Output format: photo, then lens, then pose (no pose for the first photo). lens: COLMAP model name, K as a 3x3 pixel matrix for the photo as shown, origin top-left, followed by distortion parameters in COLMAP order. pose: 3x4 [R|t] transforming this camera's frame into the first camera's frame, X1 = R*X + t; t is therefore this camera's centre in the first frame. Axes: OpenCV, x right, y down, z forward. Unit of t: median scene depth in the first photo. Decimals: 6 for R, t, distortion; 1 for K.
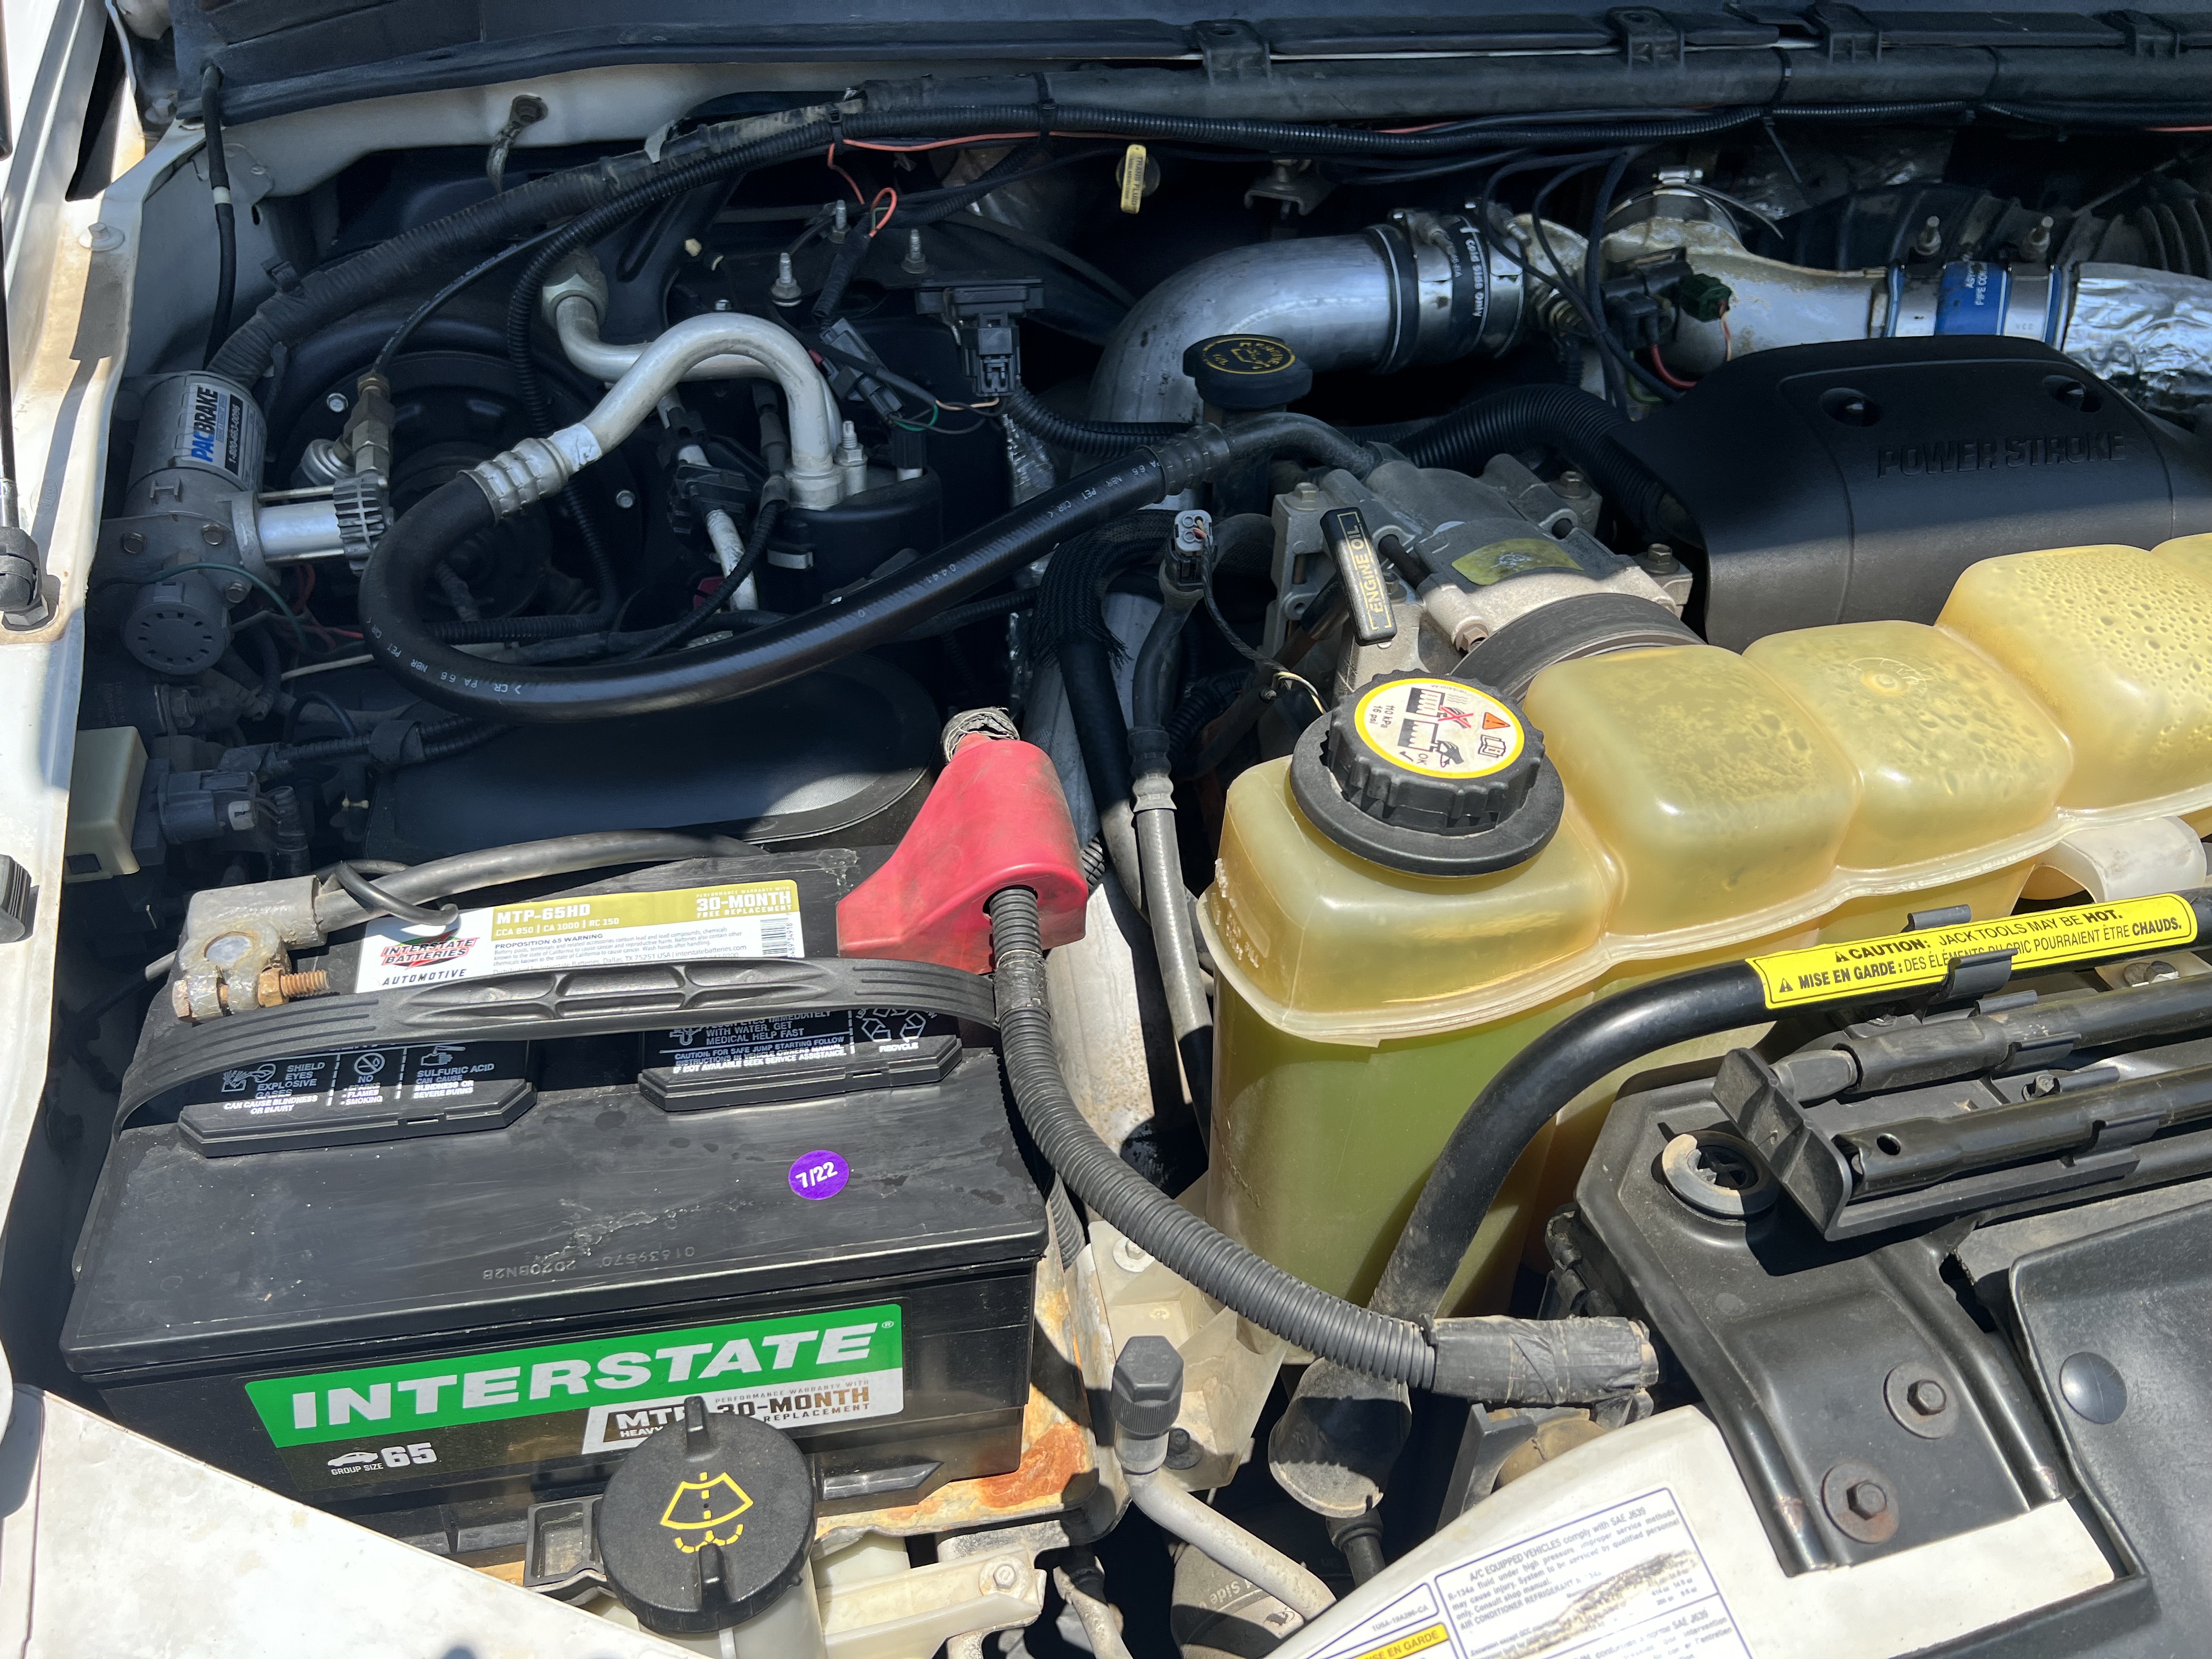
lens RADIAL K [[1702.7, 0, 1101.0], [0, 1702.7, 826.1], [0, 0, 1]] dist [0.027389, -0.024589]
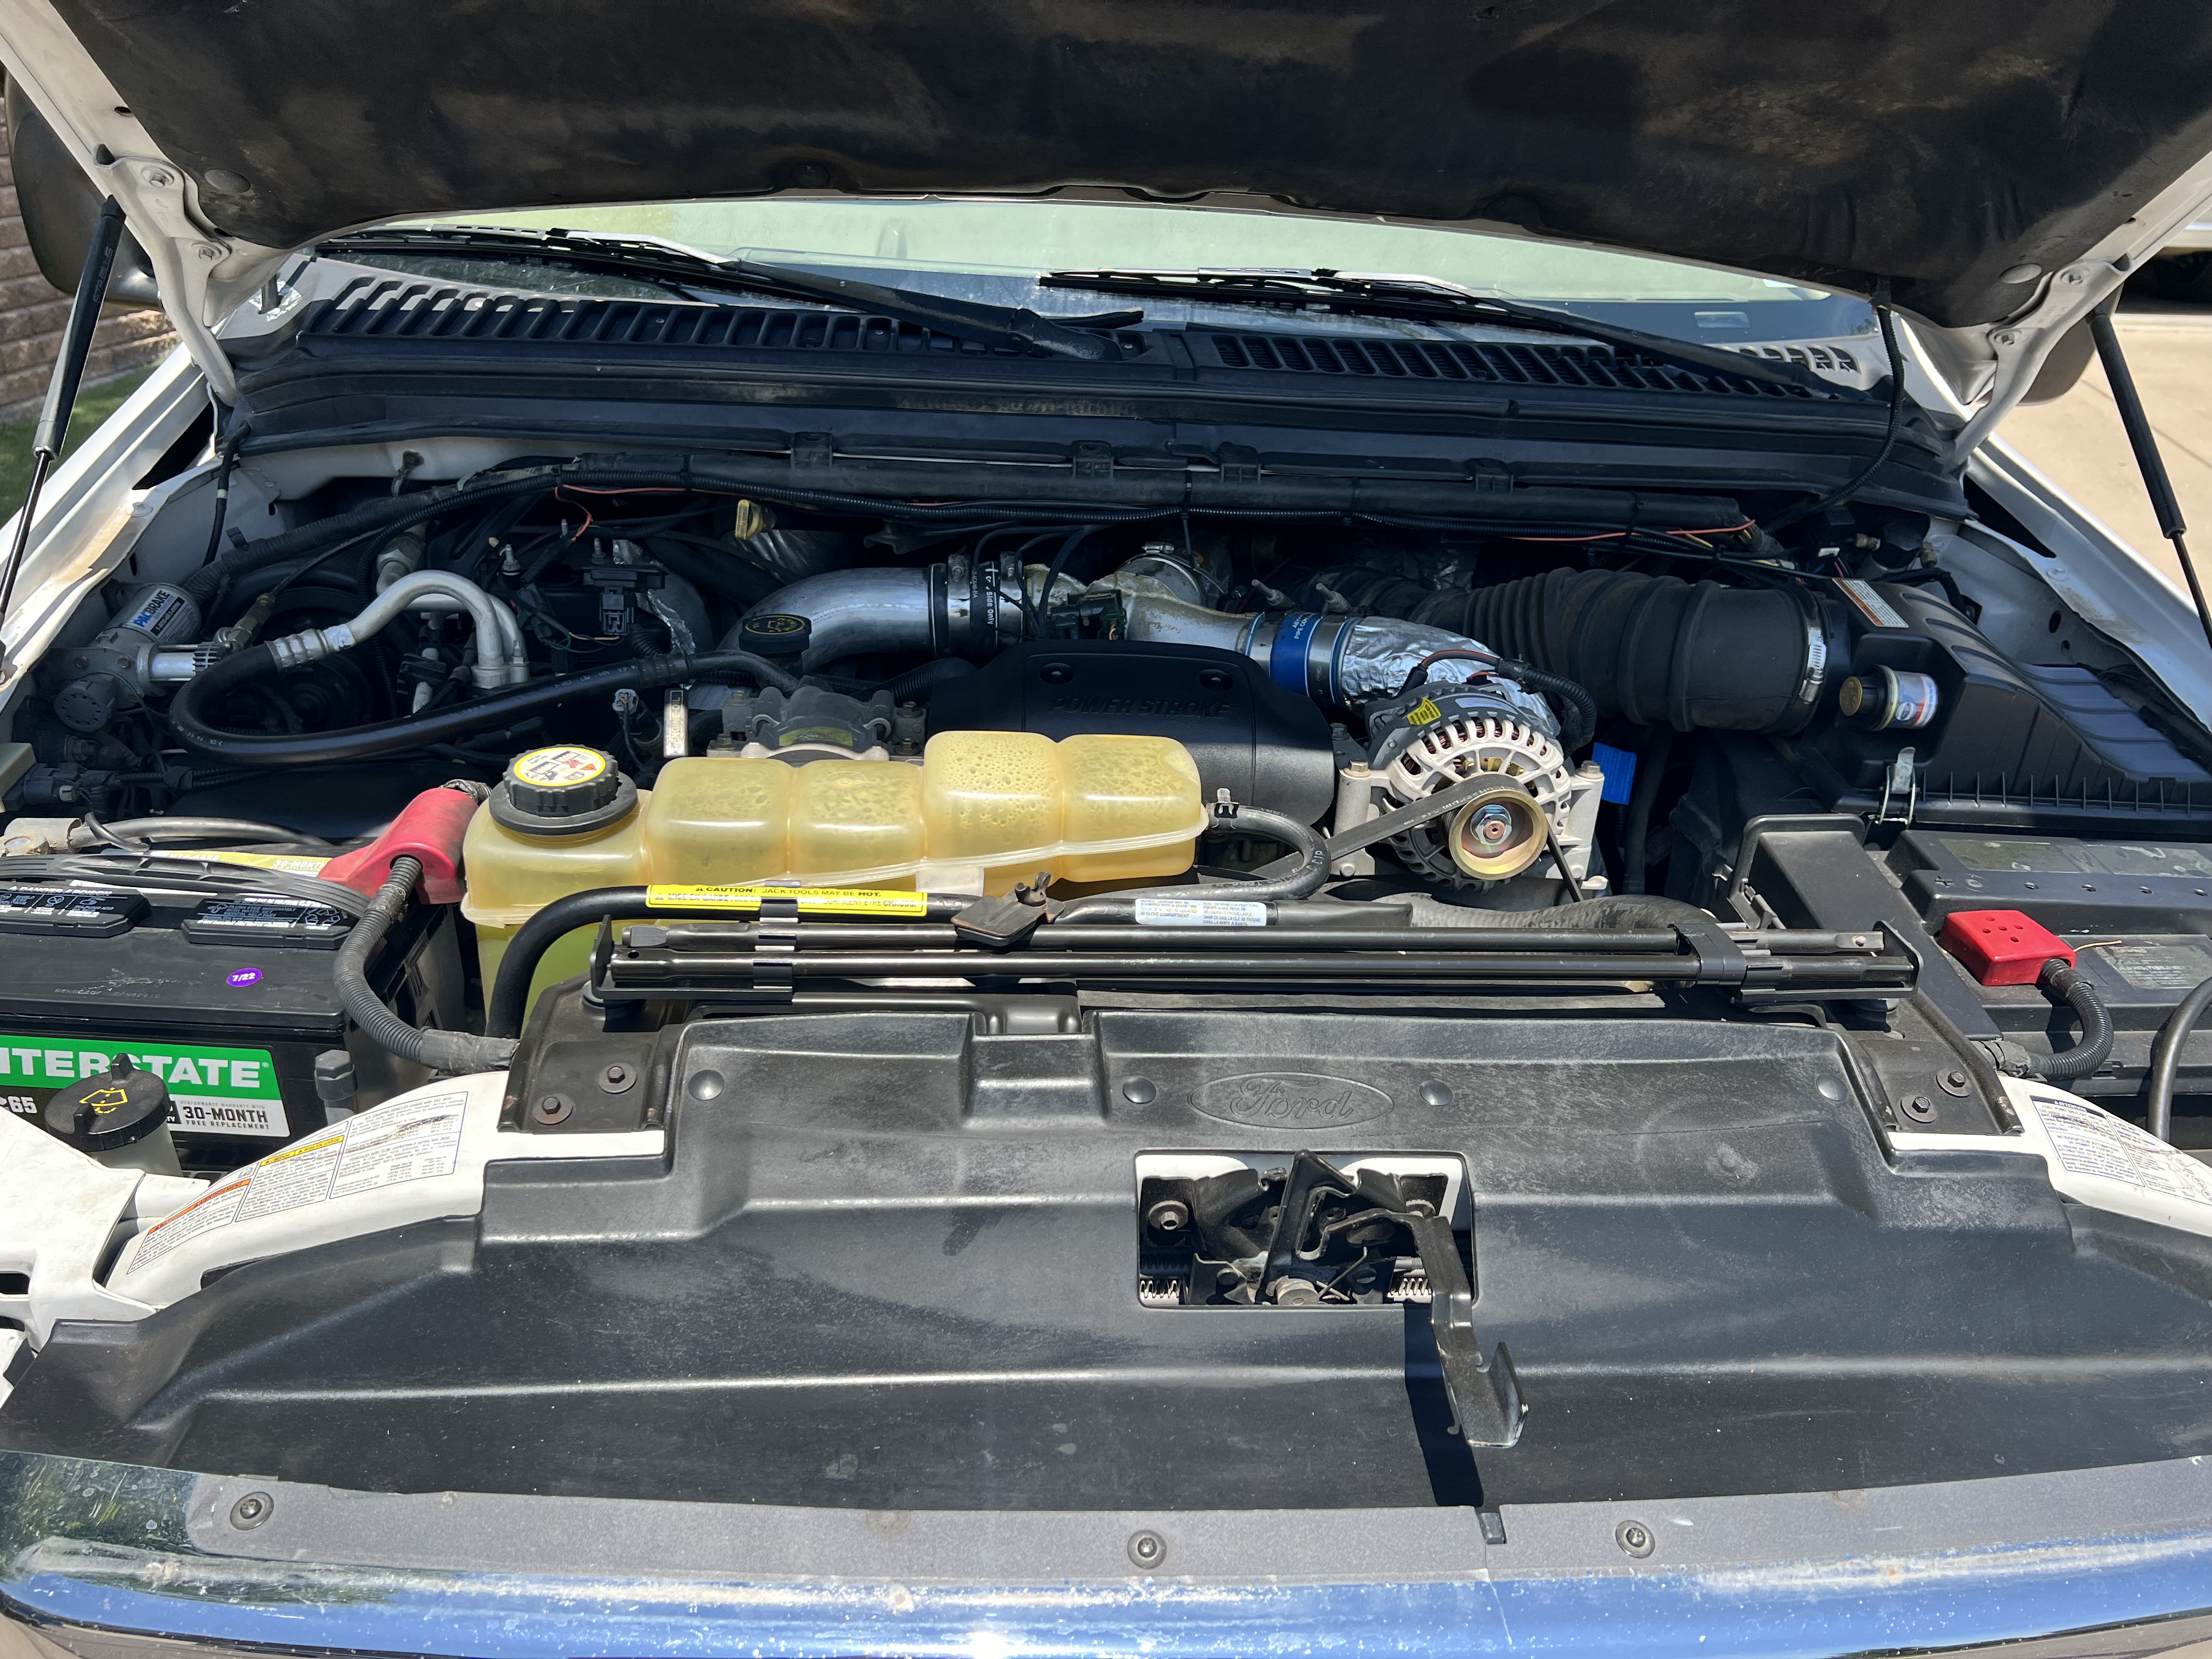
lens RADIAL K [[1702.7, 0, 1103.2], [0, 1702.7, 837.7], [0, 0, 1]] dist [0.027389, -0.024589]
pose [[0.980795, 0.095058, -0.170309, 0.680210], [-0.128231, 0.972218, -0.195827, 0.192056], [0.146963, 0.213905, 0.965736, -0.458444]]
